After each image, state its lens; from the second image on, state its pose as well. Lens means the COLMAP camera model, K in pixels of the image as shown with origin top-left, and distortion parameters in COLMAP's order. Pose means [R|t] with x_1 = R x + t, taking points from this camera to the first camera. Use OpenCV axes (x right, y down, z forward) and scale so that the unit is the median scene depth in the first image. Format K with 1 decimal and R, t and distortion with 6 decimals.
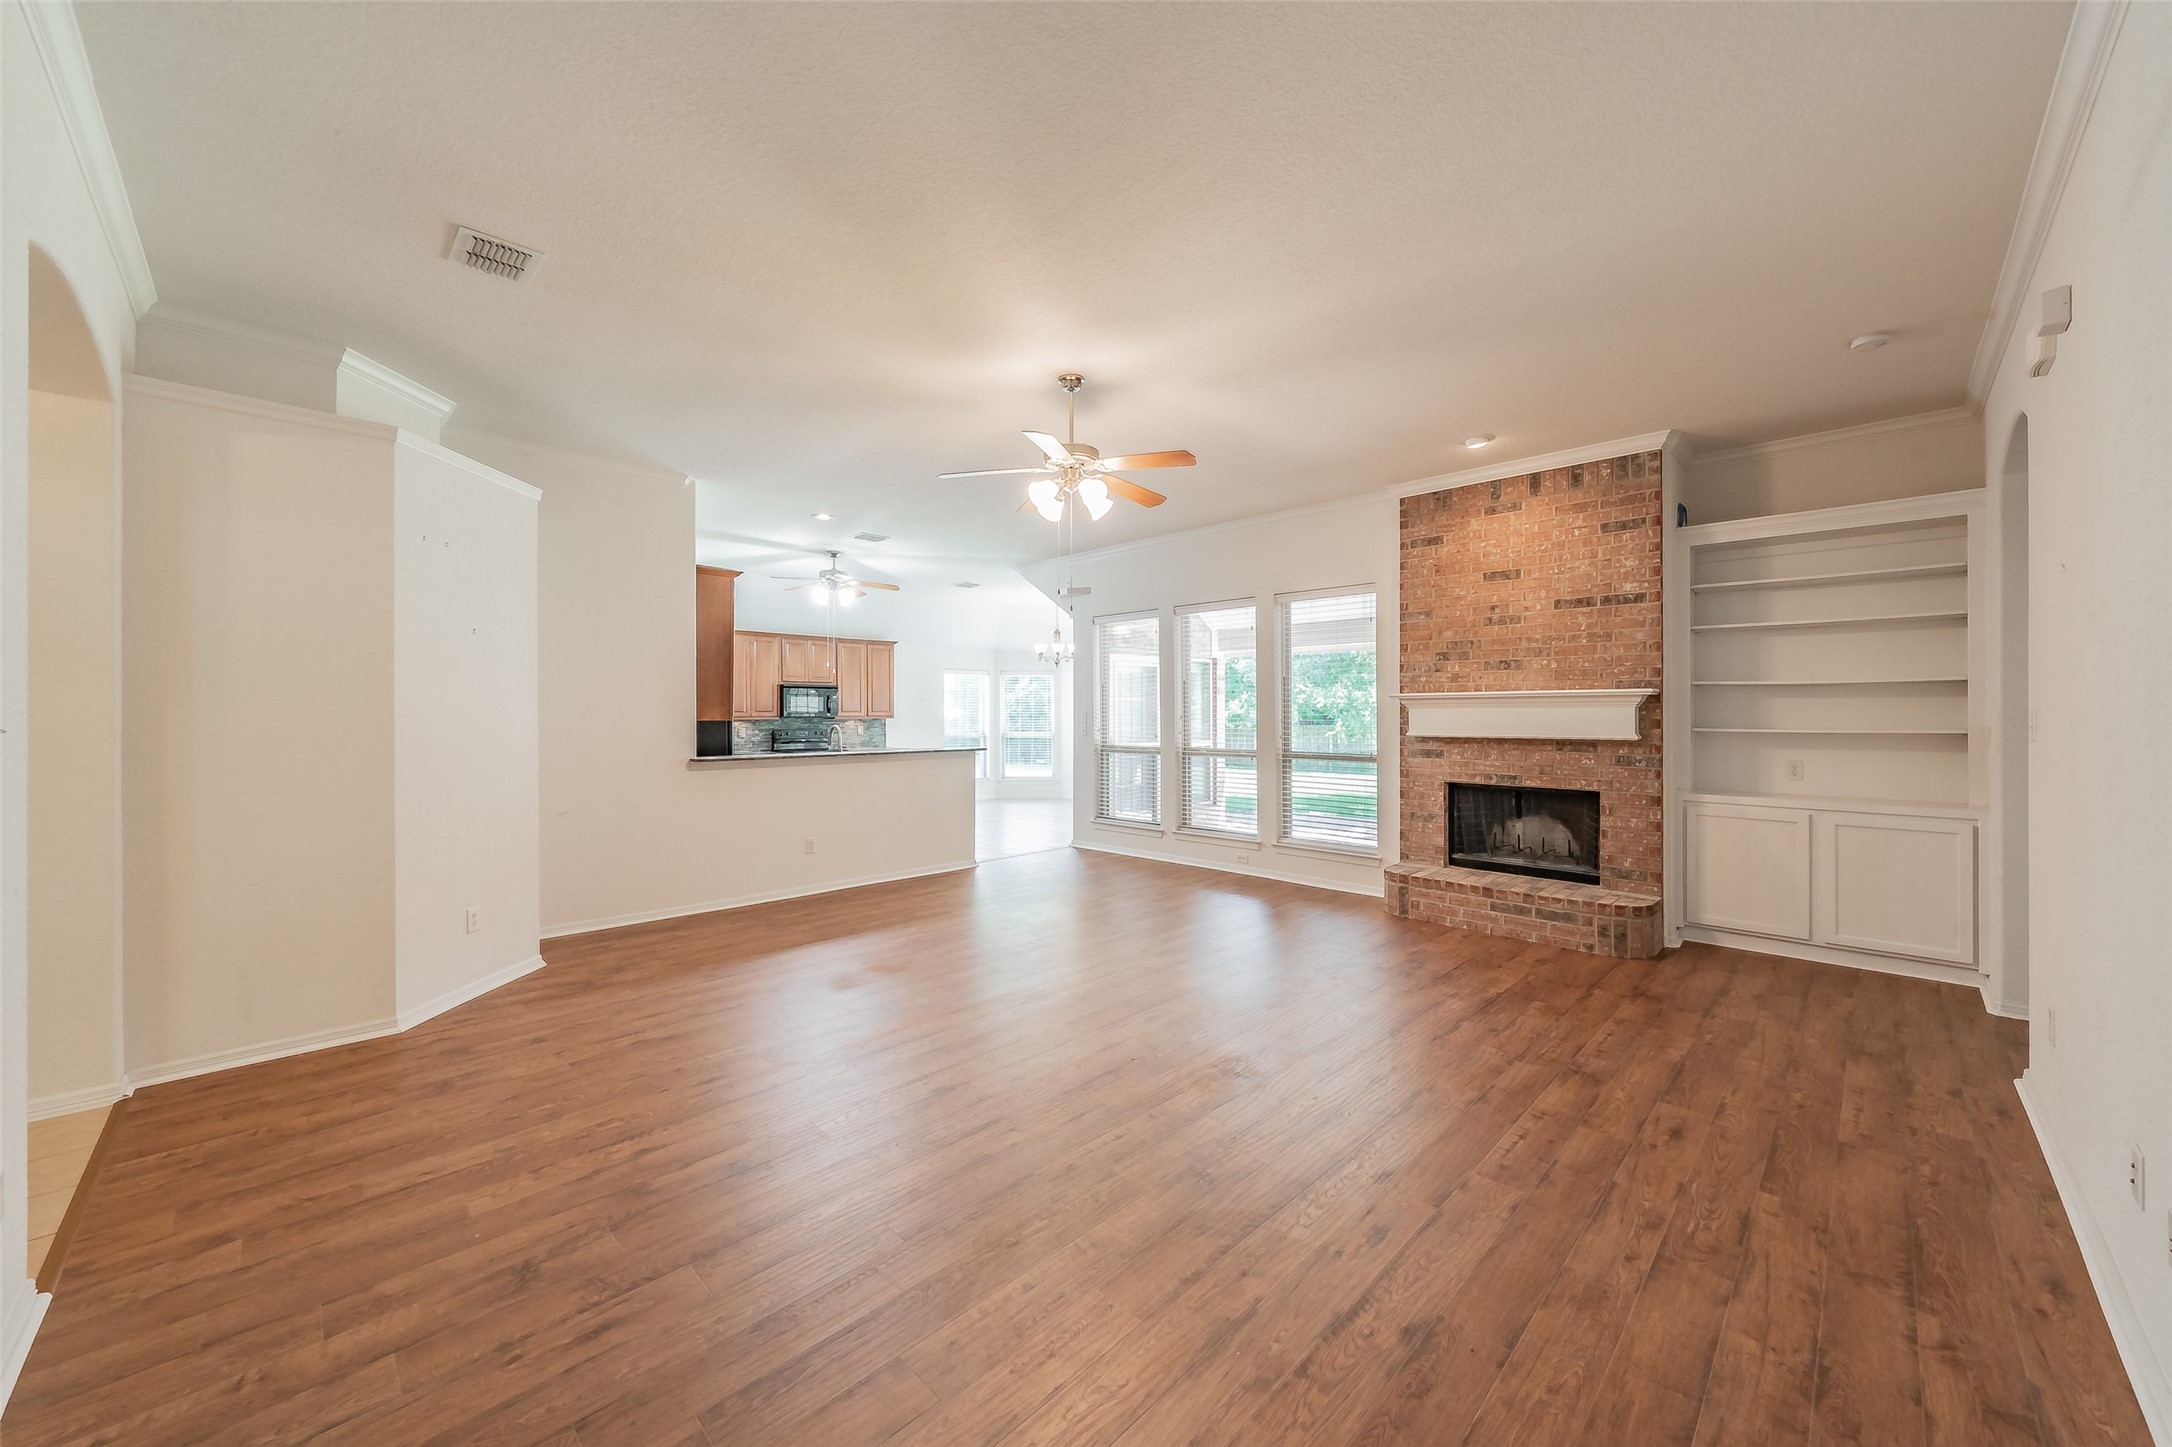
lens RADIAL K [[790.1, 0, 1080.5], [0, 790.1, 717.8], [0, 0, 1]] dist [-0.003164, 0.000457]
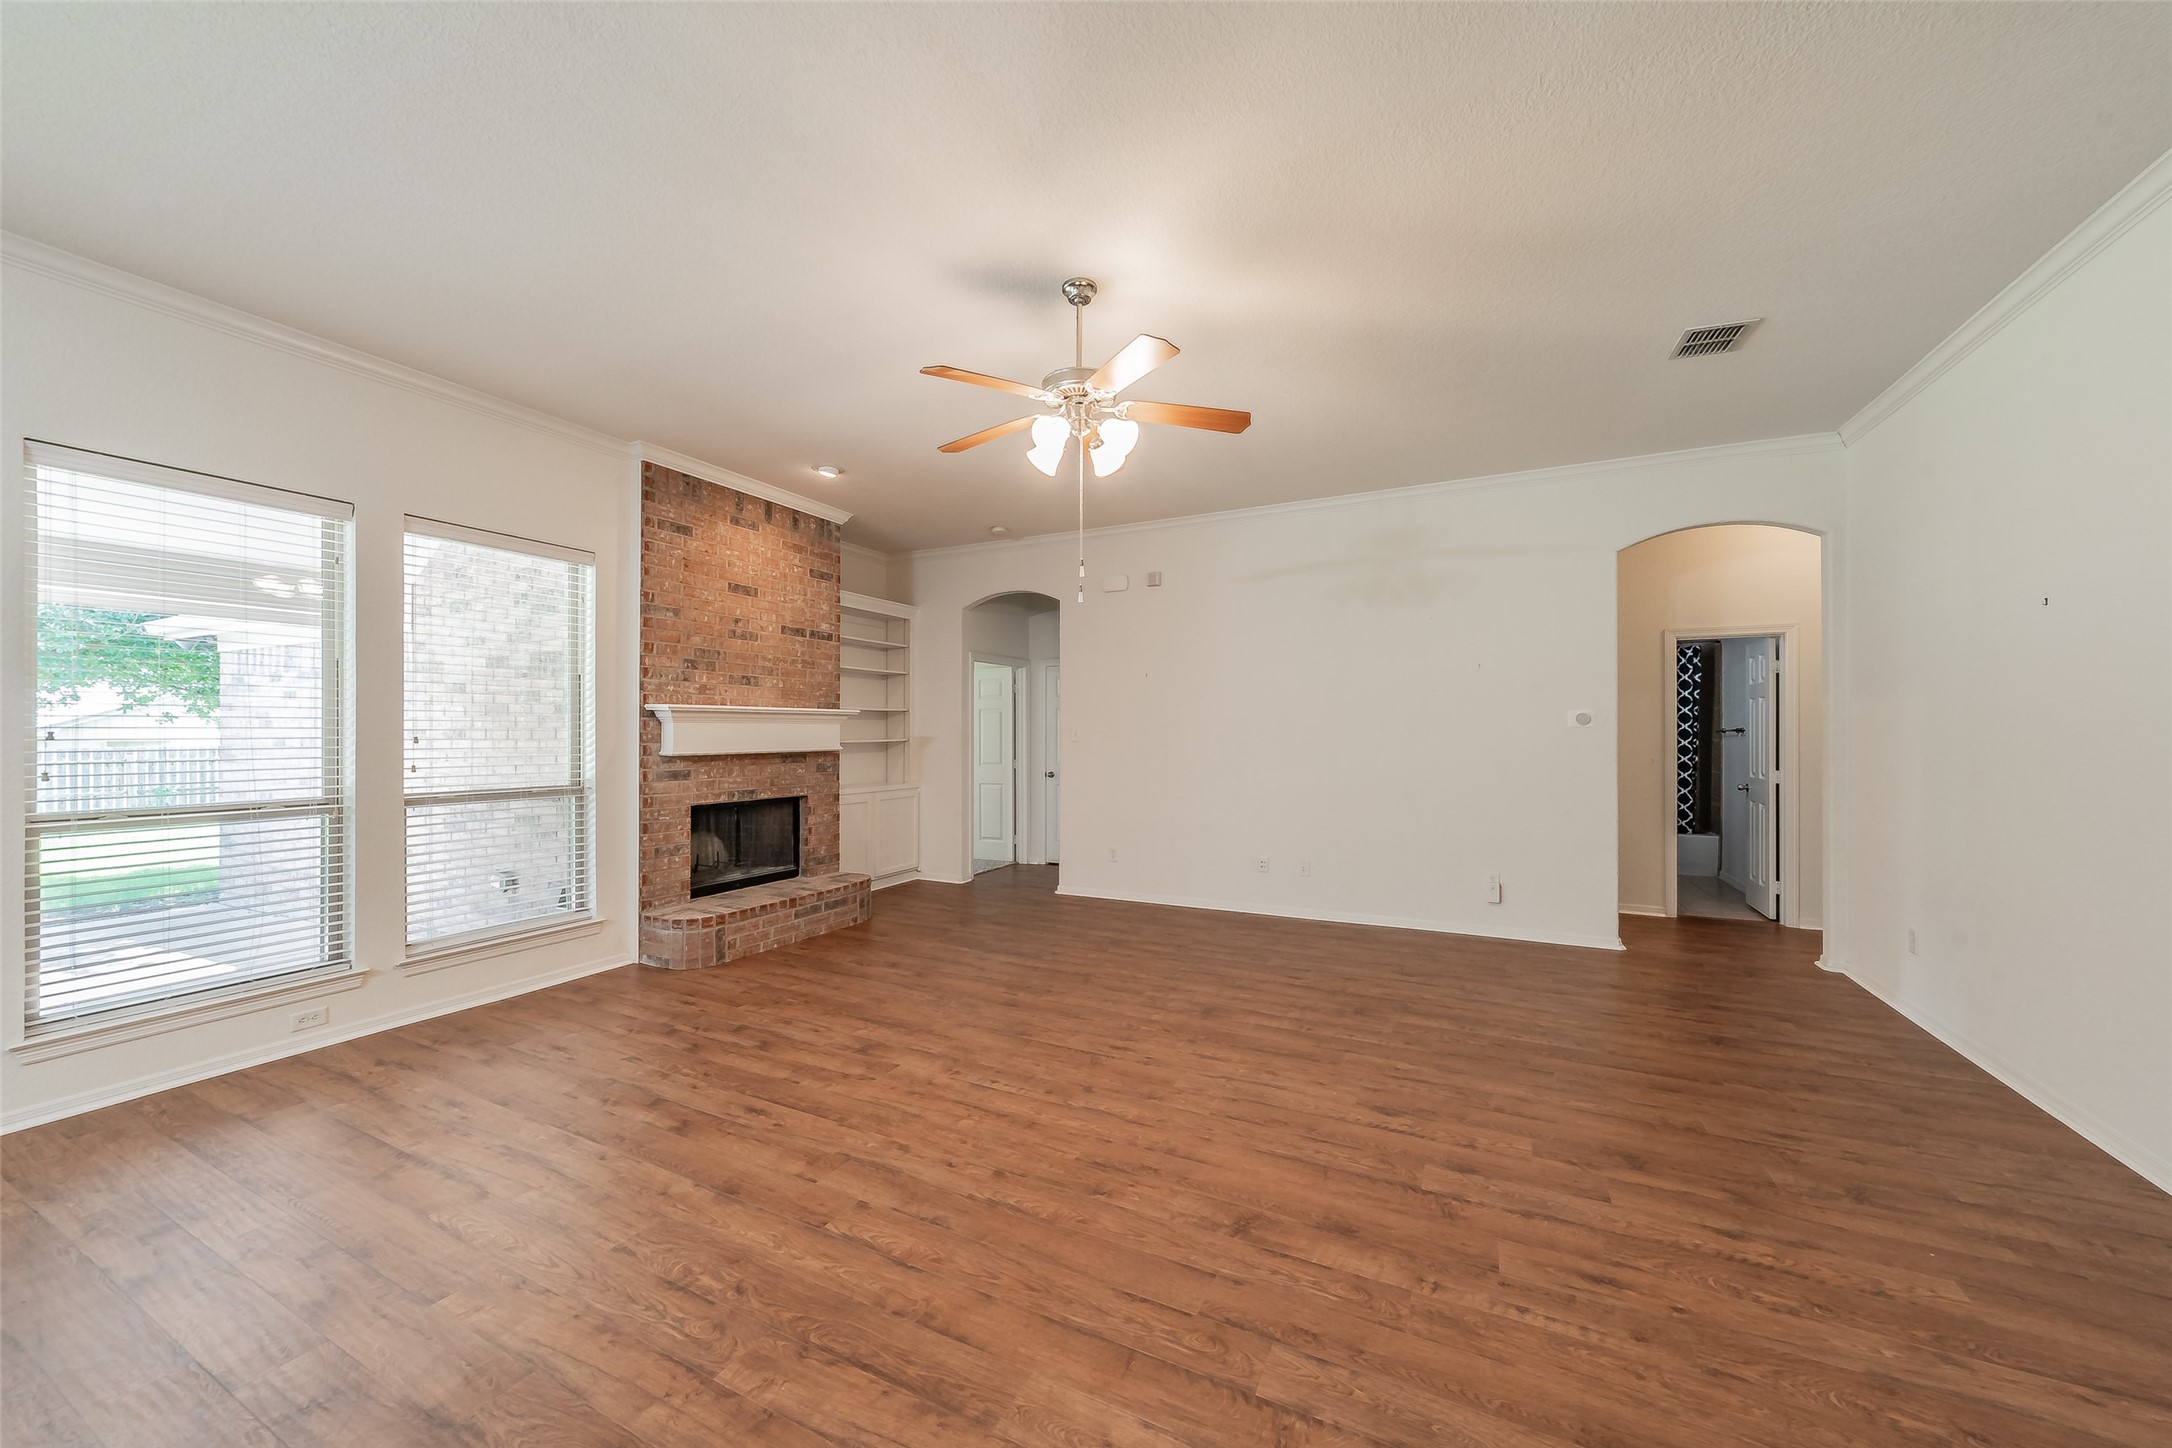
lens RADIAL K [[790.1, 0, 1071.5], [0, 790.1, 734.5], [0, 0, 1]] dist [-0.003164, 0.000457]
pose [[-0.299817, -0.002353, 0.953994, -0.543314], [0.005660, 0.999975, 0.004245, -0.000209], [-0.953980, 0.006673, -0.299796, 0.911788]]
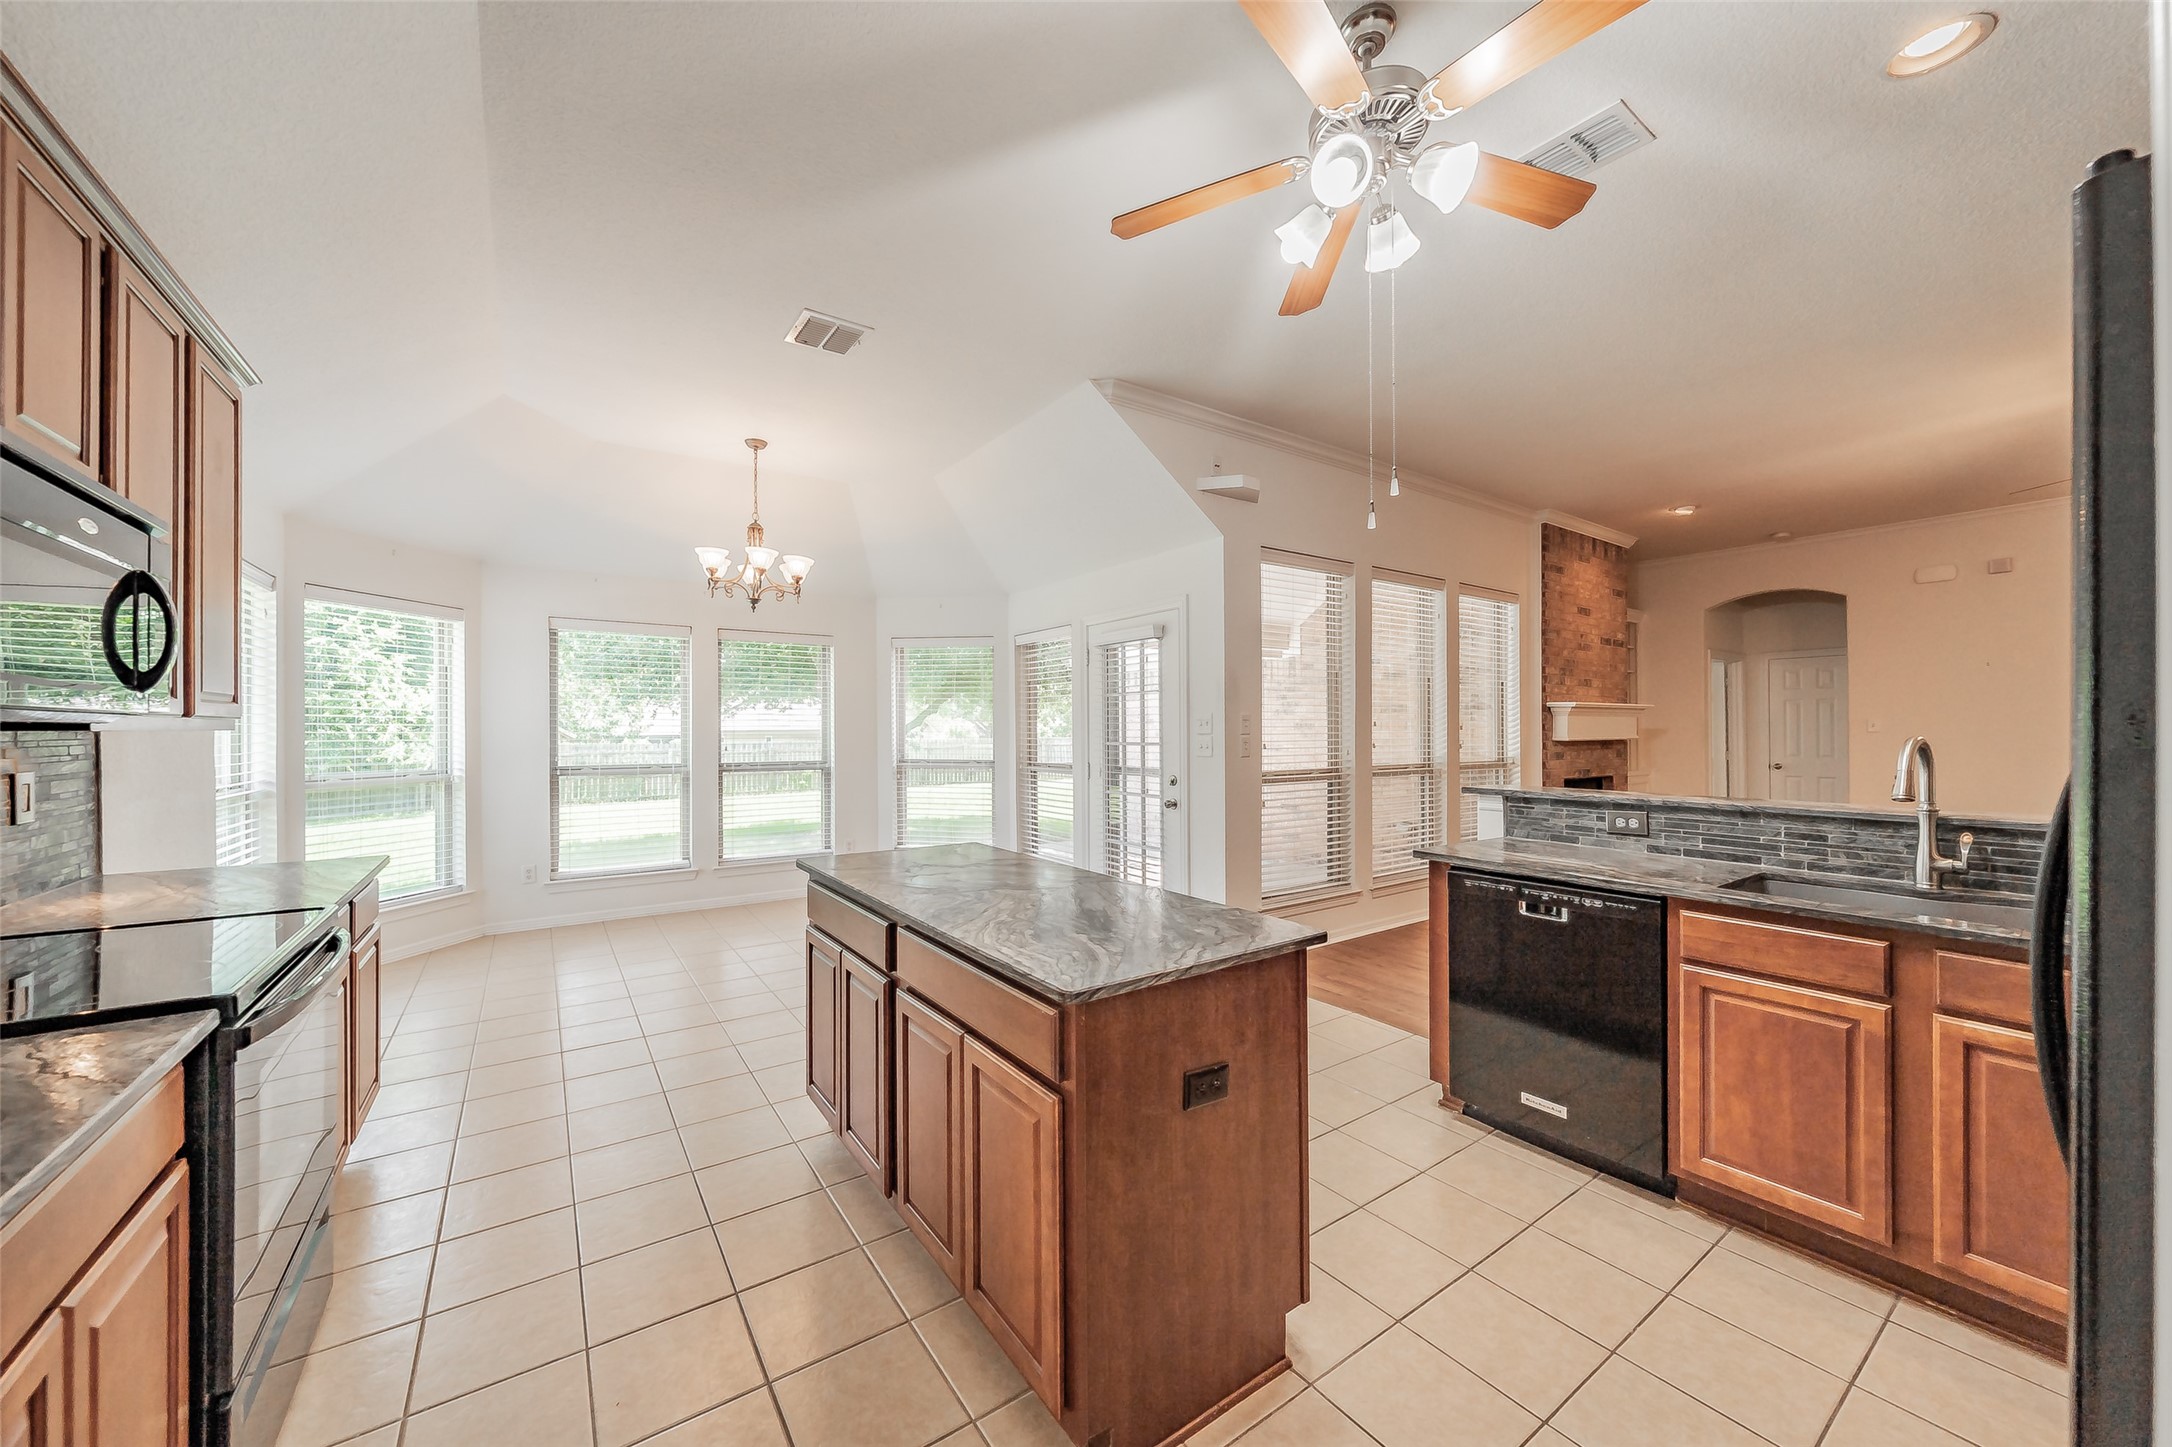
lens RADIAL K [[770.1, 0, 1045.8], [0, 770.1, 729.4], [0, 0, 1]] dist [-0.000718, -0.000063]
pose [[0.209476, -0.000377, 0.977814, -0.855604], [0.006519, 0.999978, -0.001011, 0.003844], [-0.977792, 0.006586, 0.209474, 1.598457]]
